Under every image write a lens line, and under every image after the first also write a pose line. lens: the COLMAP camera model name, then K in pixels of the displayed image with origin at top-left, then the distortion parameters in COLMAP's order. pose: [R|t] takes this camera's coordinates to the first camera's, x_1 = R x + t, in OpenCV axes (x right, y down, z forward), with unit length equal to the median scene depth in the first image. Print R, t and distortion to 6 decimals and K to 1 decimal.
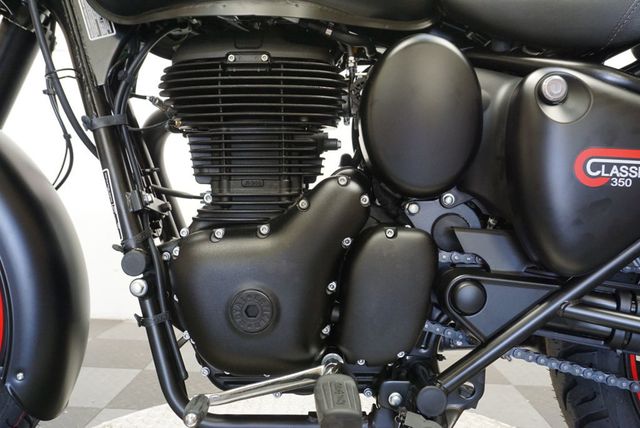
lens RADIAL K [[520.0, 0, 318.1], [0, 520.0, 212.5], [0, 0, 1]] dist [-0.008743, -0.004154]
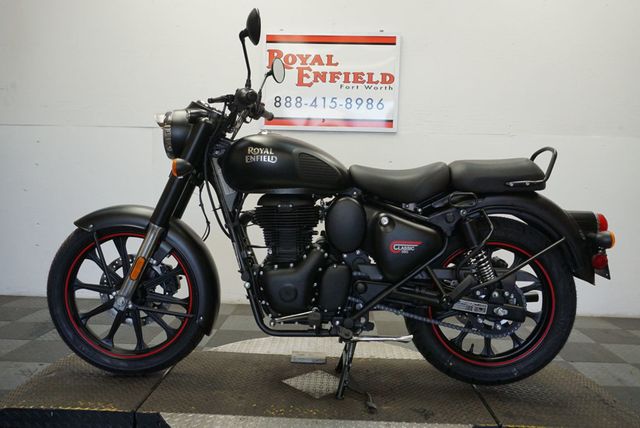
lens RADIAL K [[530.5, 0, 317.4], [0, 530.5, 212.0], [0, 0, 1]] dist [-0.000956, 0.002457]
pose [[0.999131, -0.015020, -0.038879, 0.153430], [0.015503, 0.999806, 0.012167, -0.284817], [0.038689, -0.012759, 0.999170, -1.864068]]
